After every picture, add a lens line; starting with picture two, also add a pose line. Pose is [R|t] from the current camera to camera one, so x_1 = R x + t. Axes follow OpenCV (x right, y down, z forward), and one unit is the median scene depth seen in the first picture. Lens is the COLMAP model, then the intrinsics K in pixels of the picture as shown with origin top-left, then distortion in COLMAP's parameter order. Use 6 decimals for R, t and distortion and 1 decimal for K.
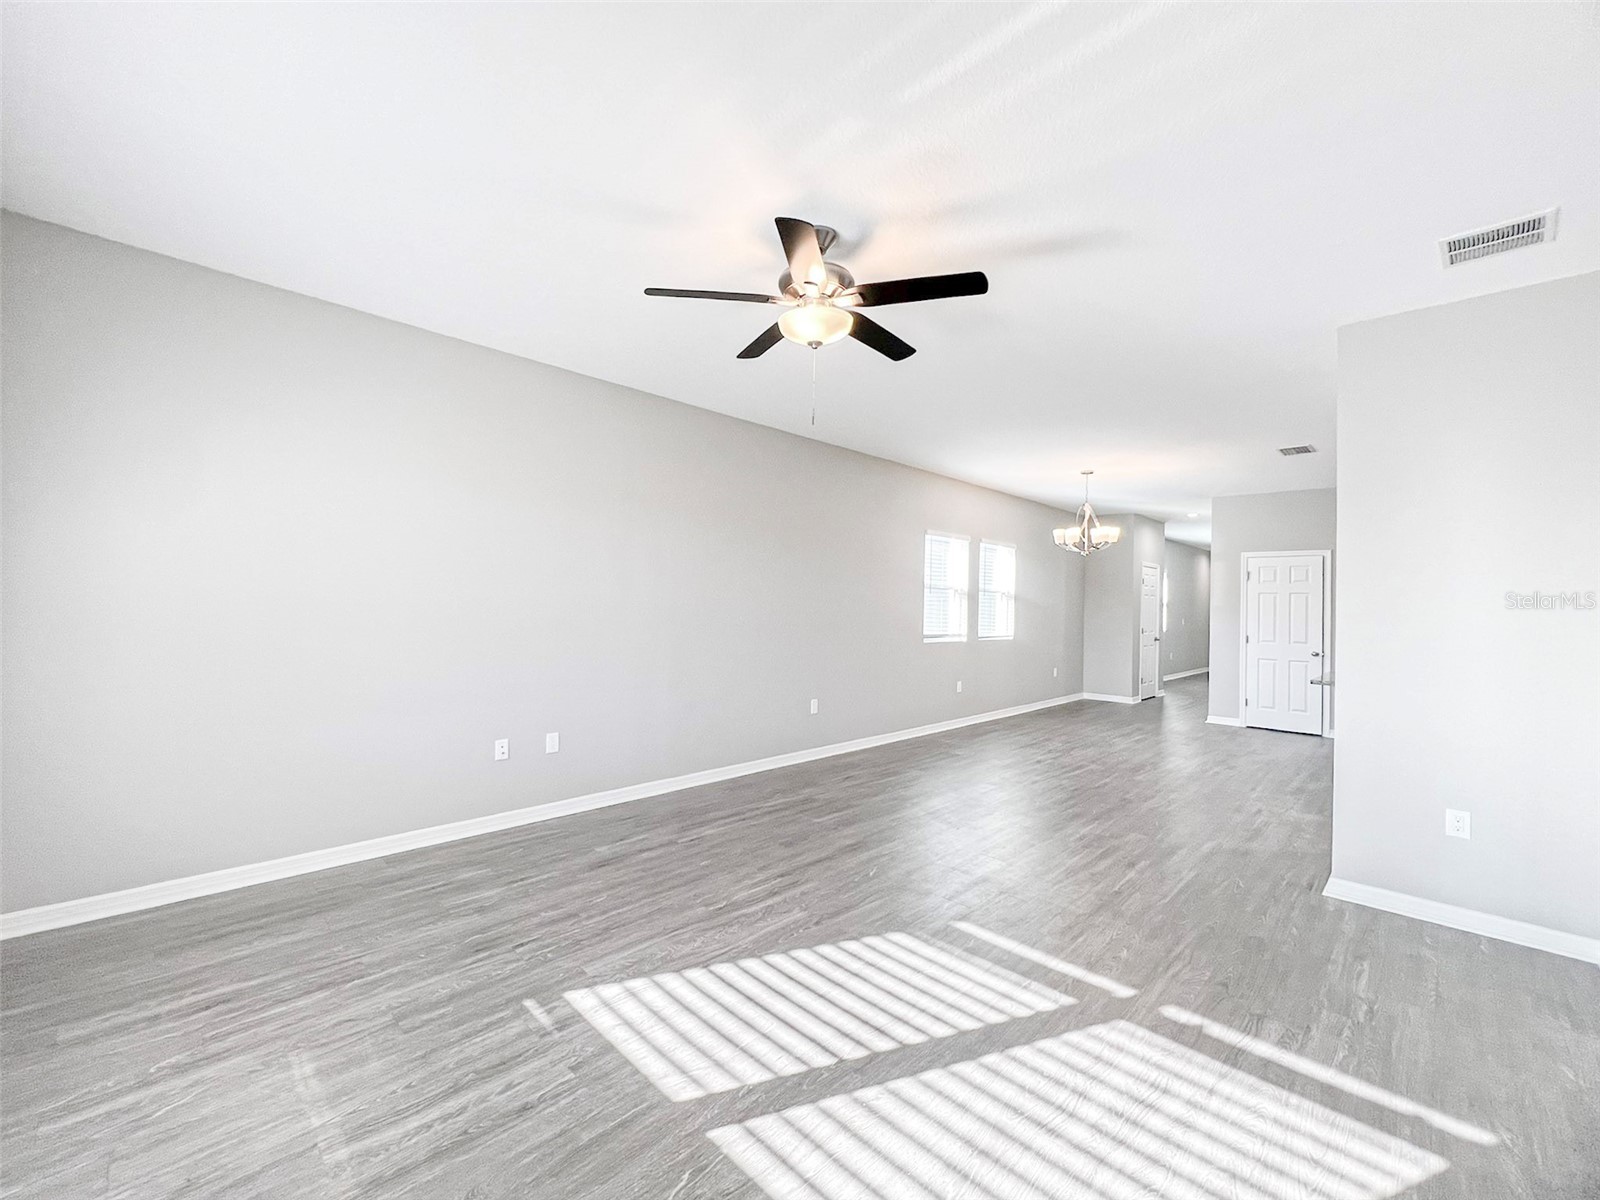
lens RADIAL K [[639.0, 0, 799.6], [0, 639.0, 591.3], [0, 0, 1]] dist [-0.001220, 0.000624]
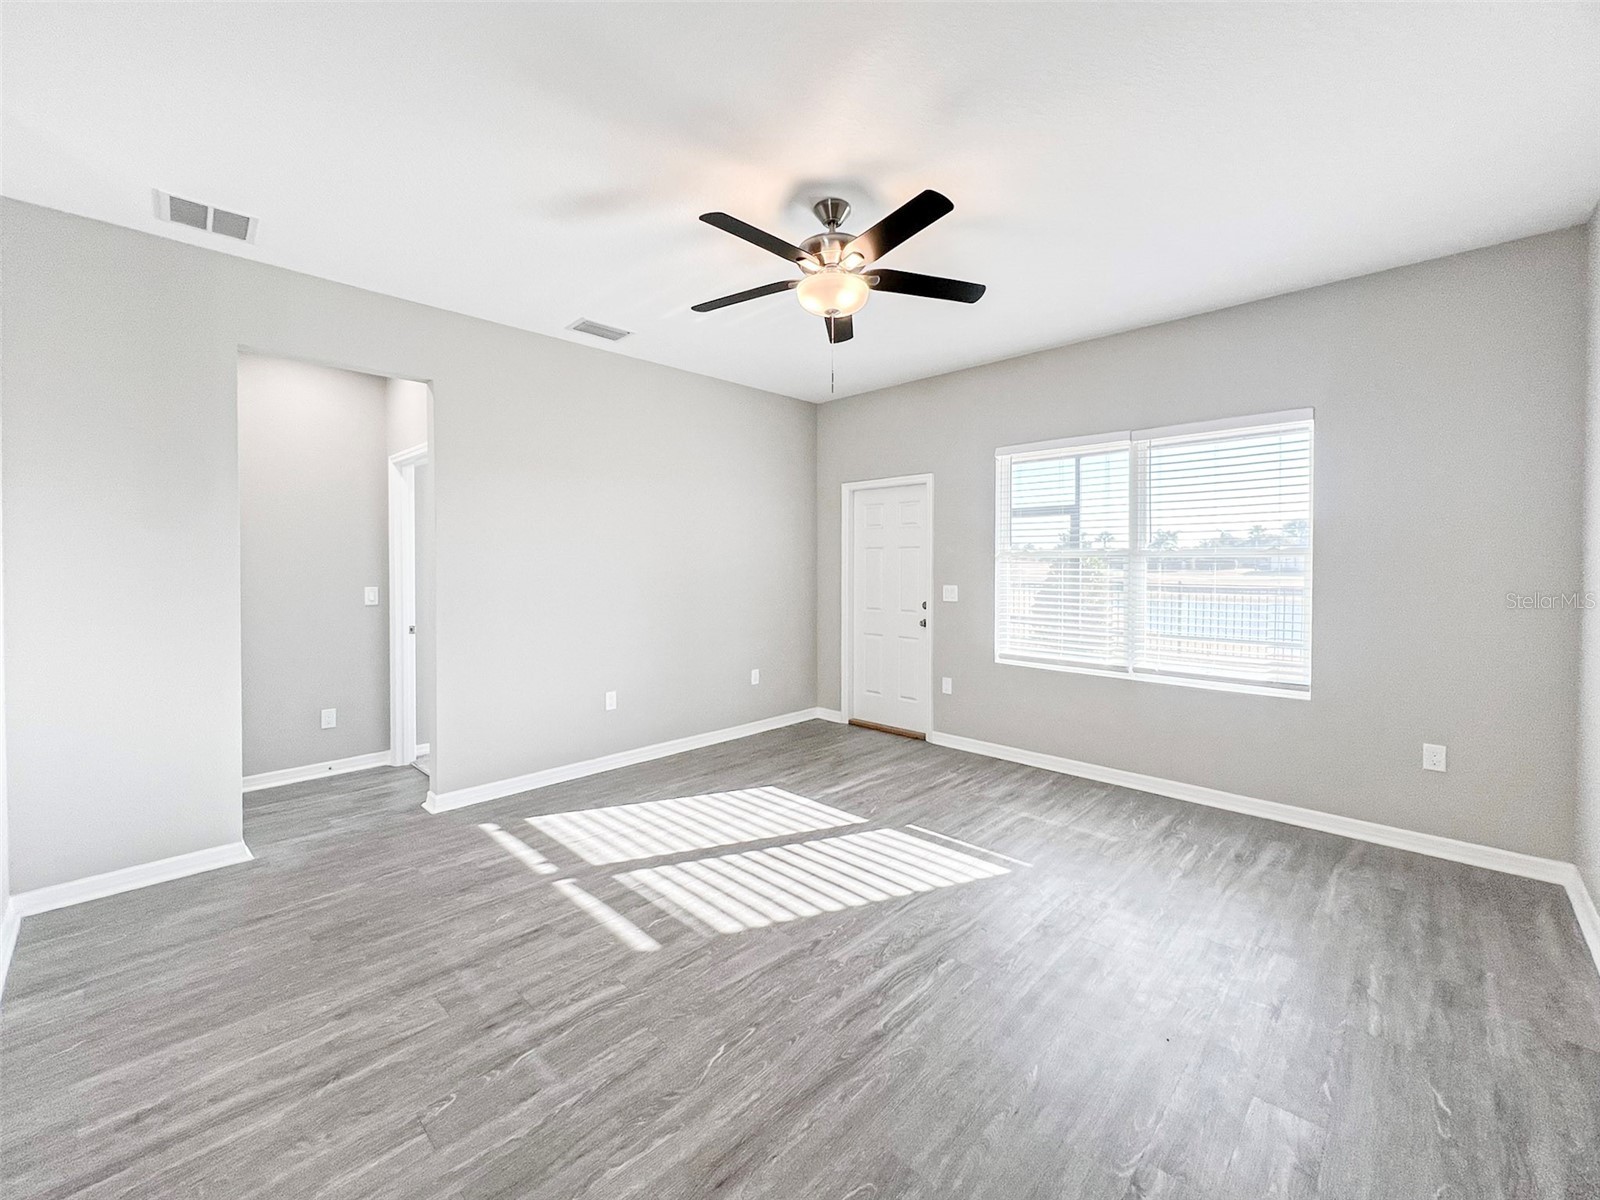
lens RADIAL K [[639.0, 0, 787.7], [0, 639.0, 594.7], [0, 0, 1]] dist [-0.001220, 0.000624]
pose [[-0.999607, -0.023752, 0.014915, 0.077272], [-0.023300, 0.999284, 0.029796, 0.034746], [-0.015613, 0.029437, -0.999445, 2.189922]]
